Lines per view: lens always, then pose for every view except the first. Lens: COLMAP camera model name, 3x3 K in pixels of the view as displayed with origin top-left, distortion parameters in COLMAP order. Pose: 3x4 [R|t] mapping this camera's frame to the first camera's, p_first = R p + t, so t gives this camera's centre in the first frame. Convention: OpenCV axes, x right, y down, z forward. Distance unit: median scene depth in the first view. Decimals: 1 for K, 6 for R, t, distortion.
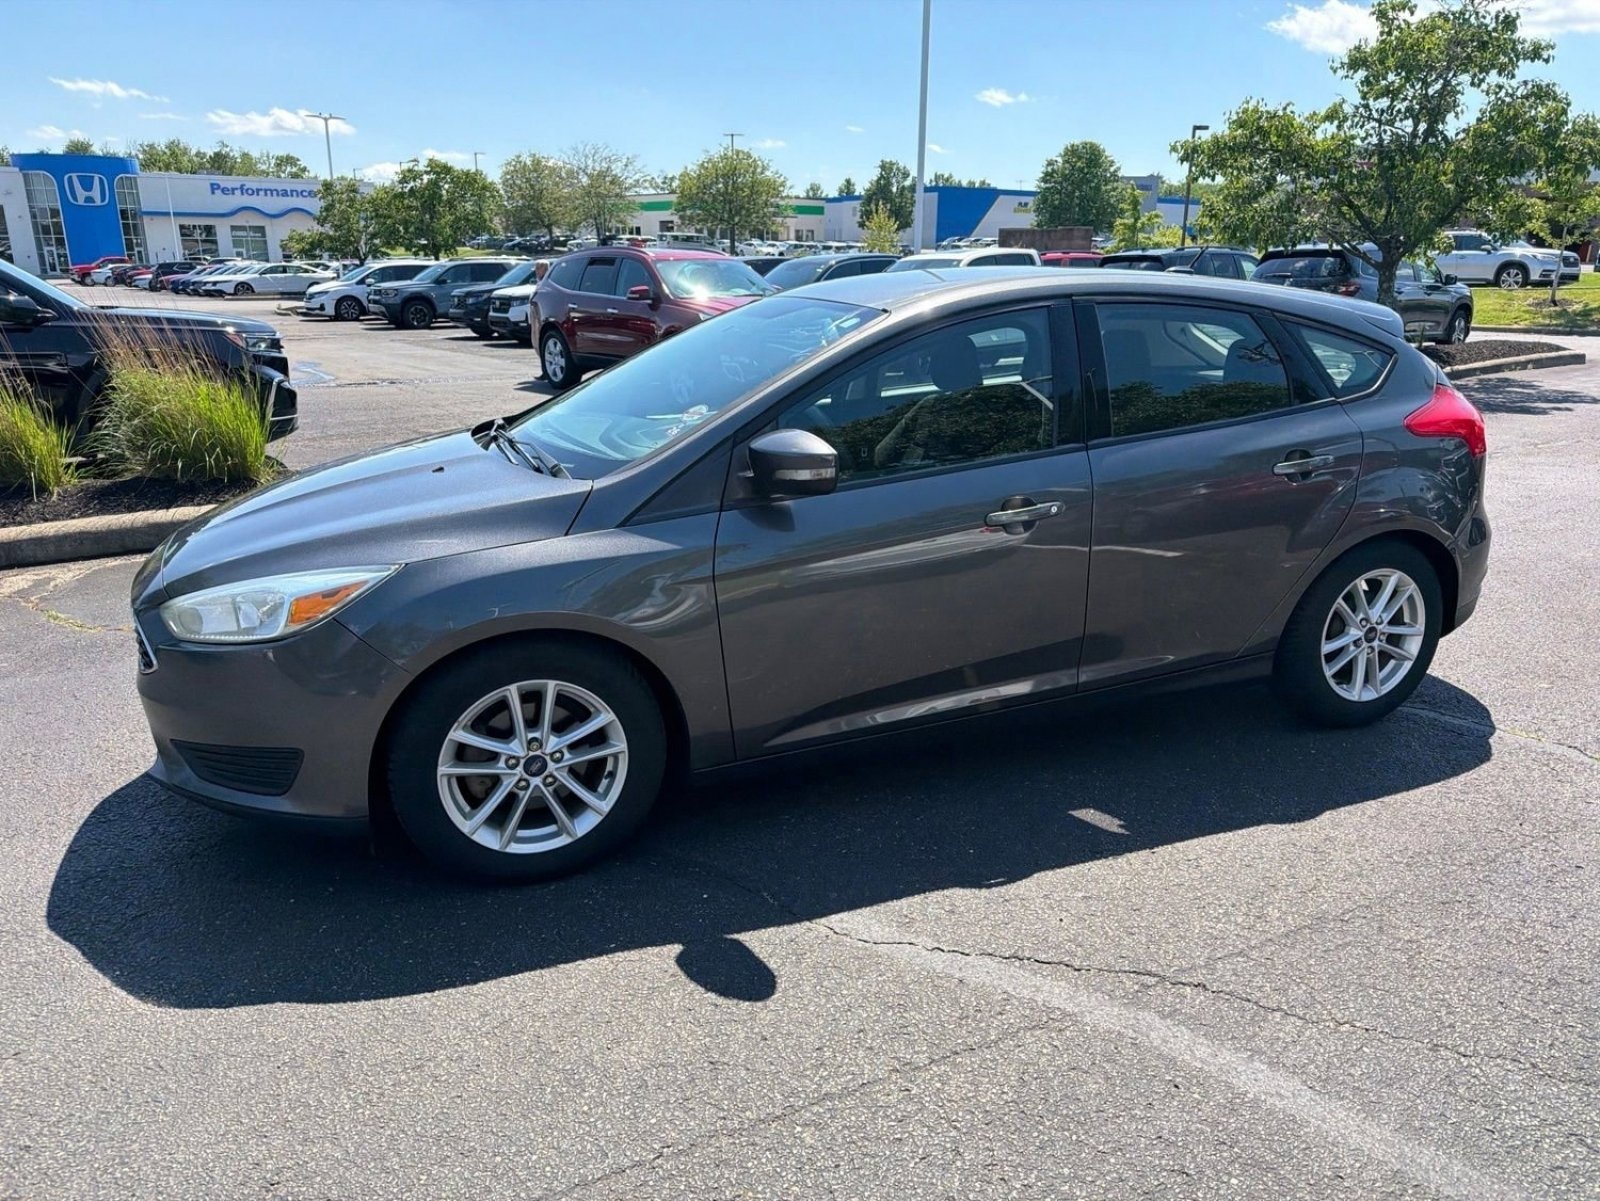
lens RADIAL K [[1108.1, 0, 804.2], [0, 1108.1, 601.4], [0, 0, 1]] dist [0.031037, -0.039702]
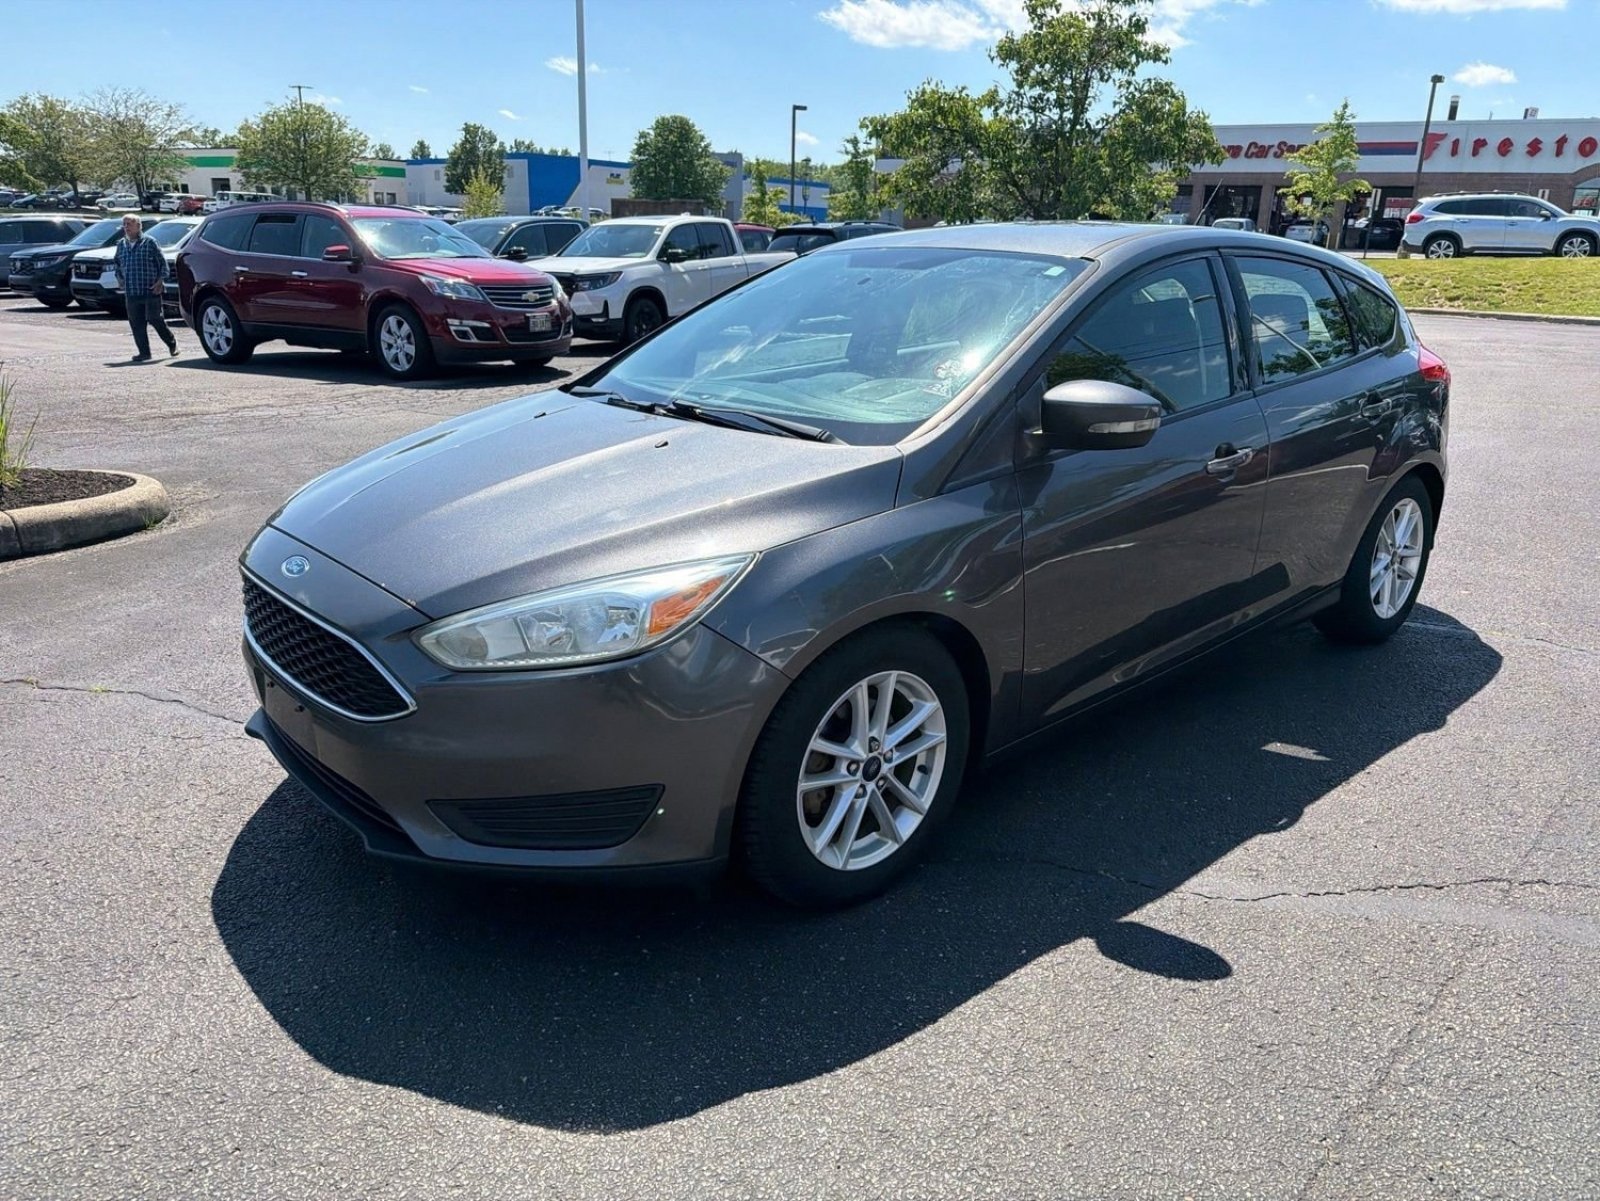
lens RADIAL K [[1112.7, 0, 788.8], [0, 1112.7, 593.6], [0, 0, 1]] dist [0.024375, -0.035150]
pose [[0.945581, -0.080700, 0.315221, -0.102261], [0.075616, 0.996734, 0.028345, -0.003723], [-0.316479, -0.002966, 0.948595, 0.032217]]
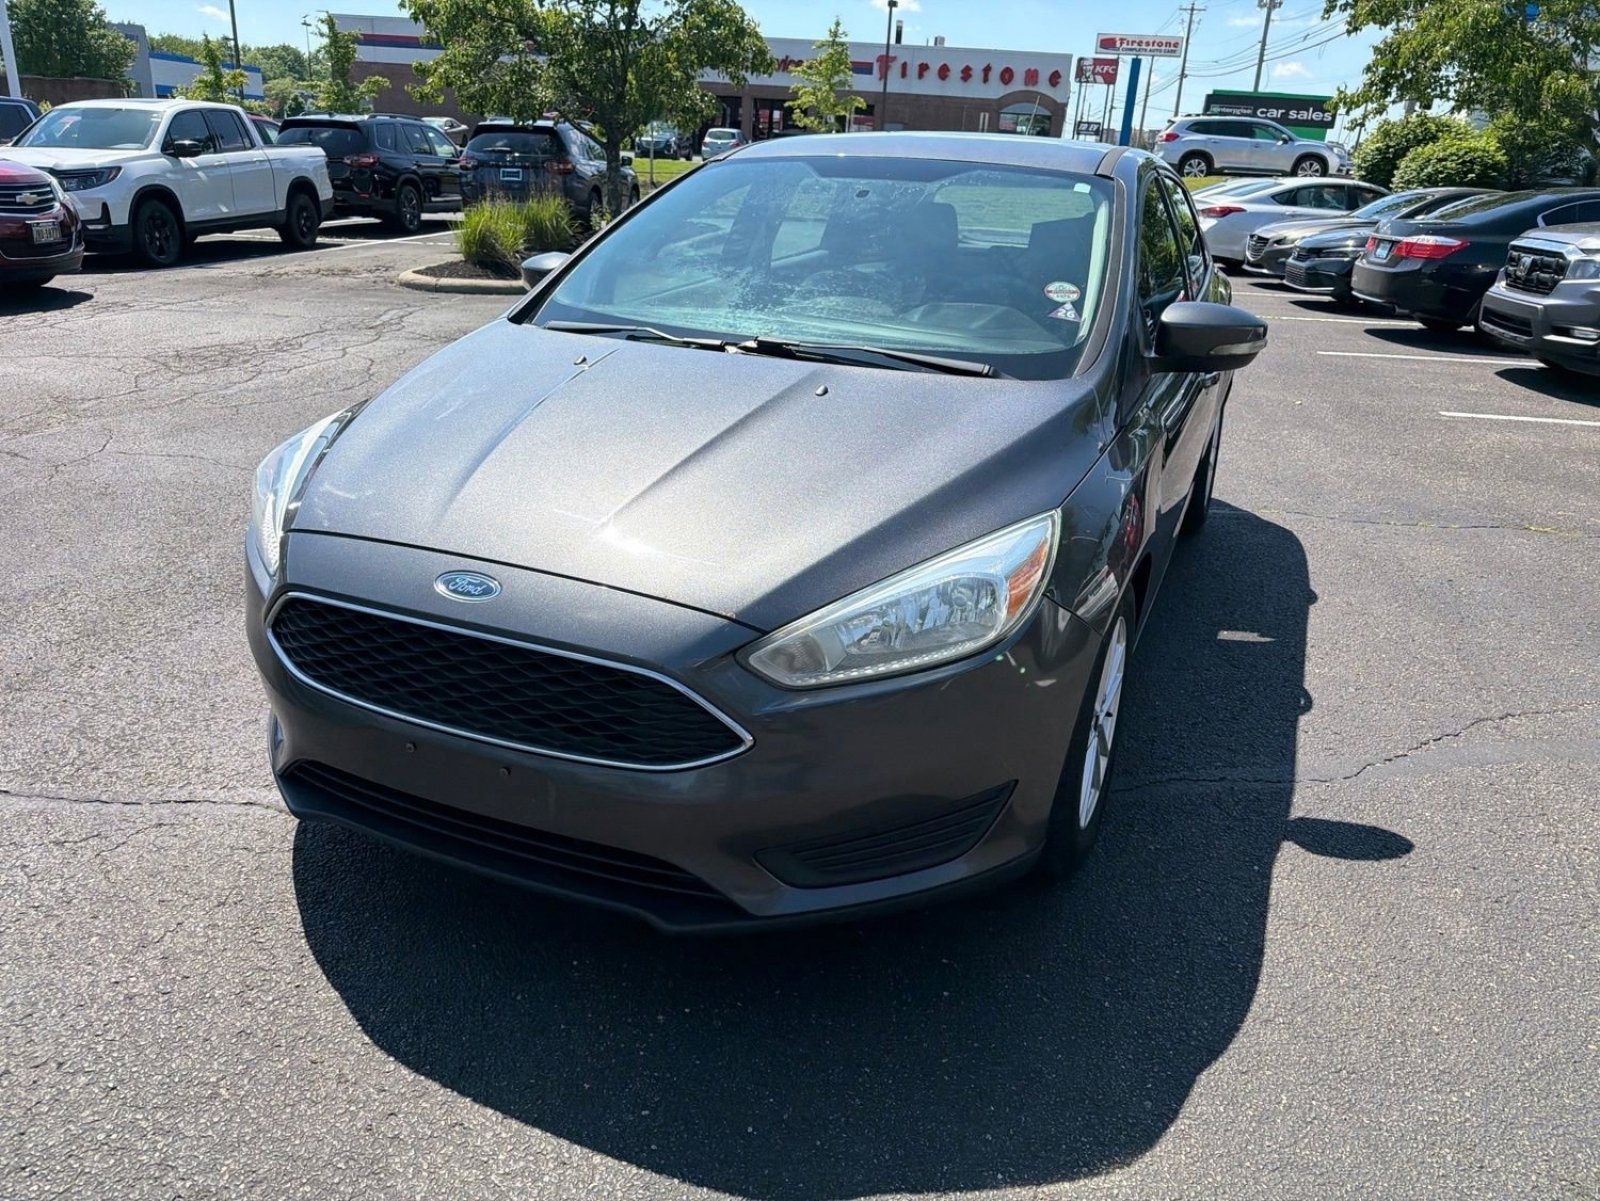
lens RADIAL K [[1137.8, 0, 794.3], [0, 1137.8, 590.8], [0, 0, 1]] dist [0.011008, -0.019652]
pose [[0.717136, -0.210944, 0.664243, -0.172049], [0.153684, 0.977497, 0.144503, -0.019248], [-0.679777, -0.001545, 0.733417, 0.092645]]
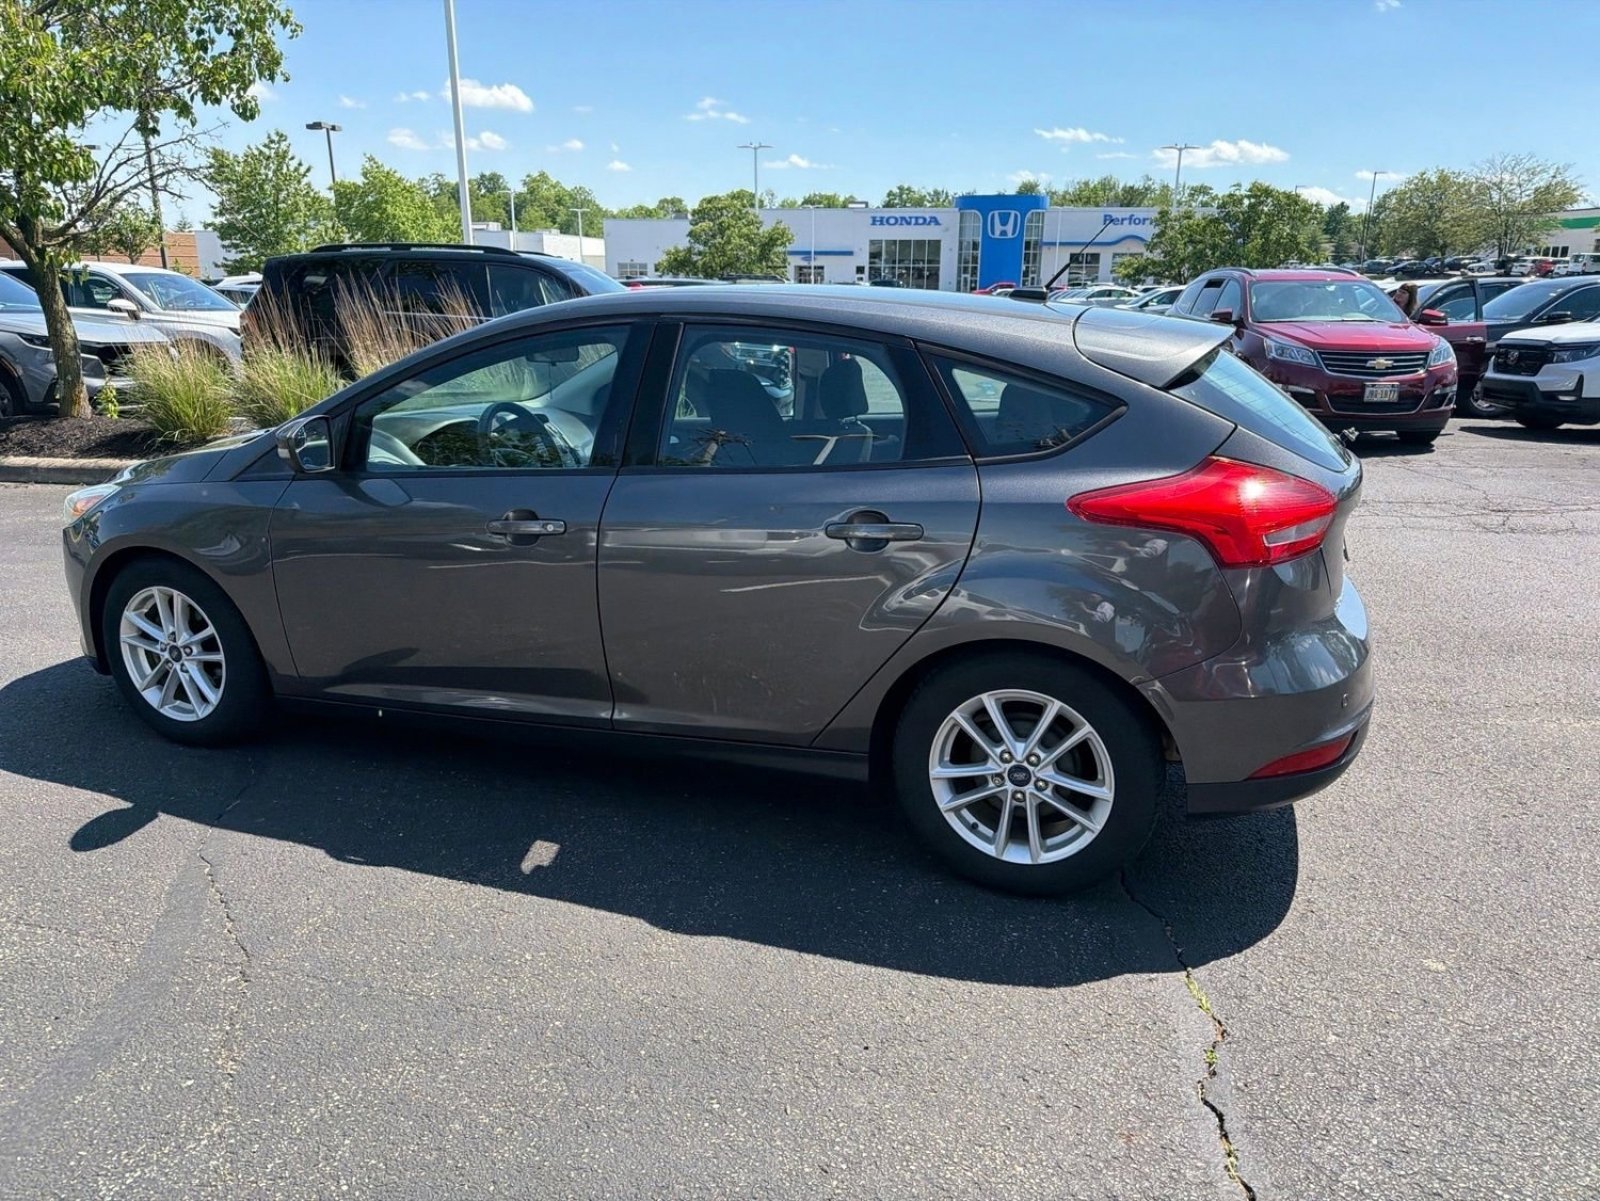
lens RADIAL K [[1108.1, 0, 804.2], [0, 1108.1, 601.4], [0, 0, 1]] dist [0.031037, -0.039702]
pose [[0.751684, 0.183516, -0.633477, 0.205891], [-0.196597, 0.979189, 0.050385, -0.022693], [0.629541, 0.086666, 0.772119, 0.078575]]
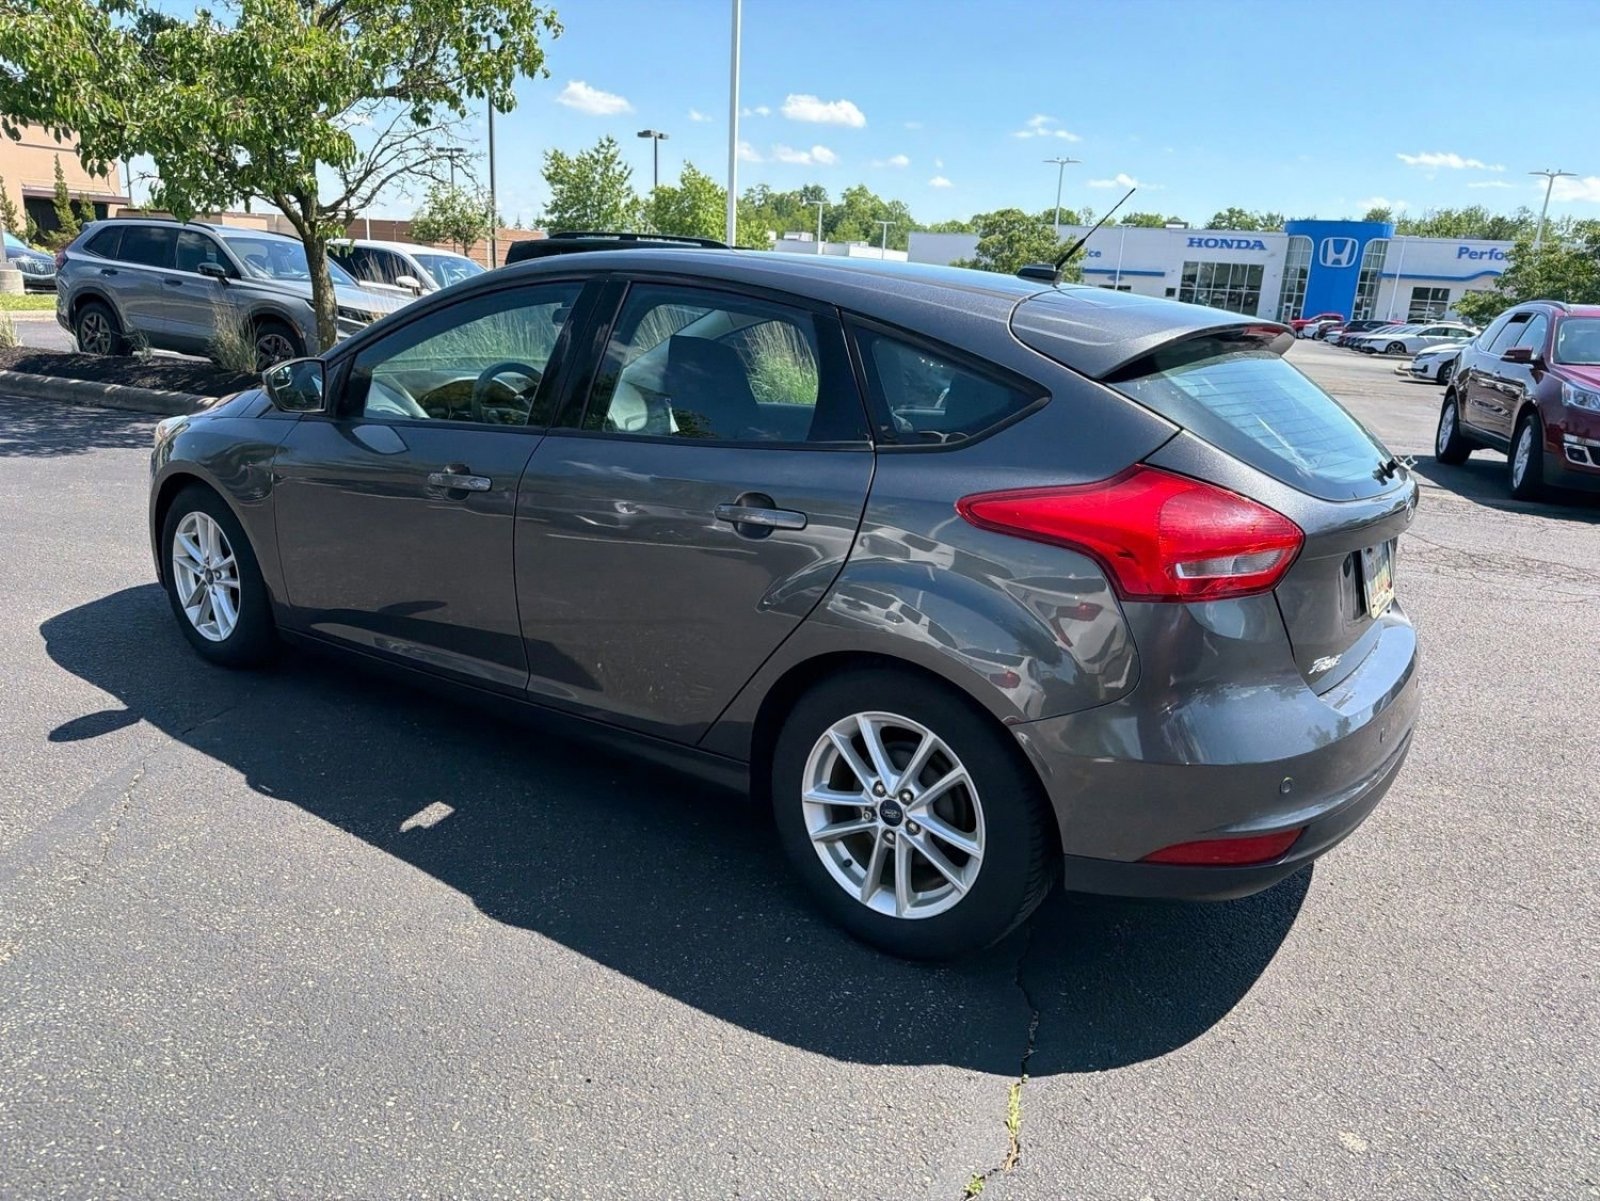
lens RADIAL K [[1112.7, 0, 788.8], [0, 1112.7, 593.6], [0, 0, 1]] dist [0.024375, -0.035150]
pose [[0.546435, 0.249059, -0.799611, 0.232848], [-0.295606, 0.950664, 0.094098, -0.032616], [0.783598, 0.184952, 0.593100, 0.131900]]
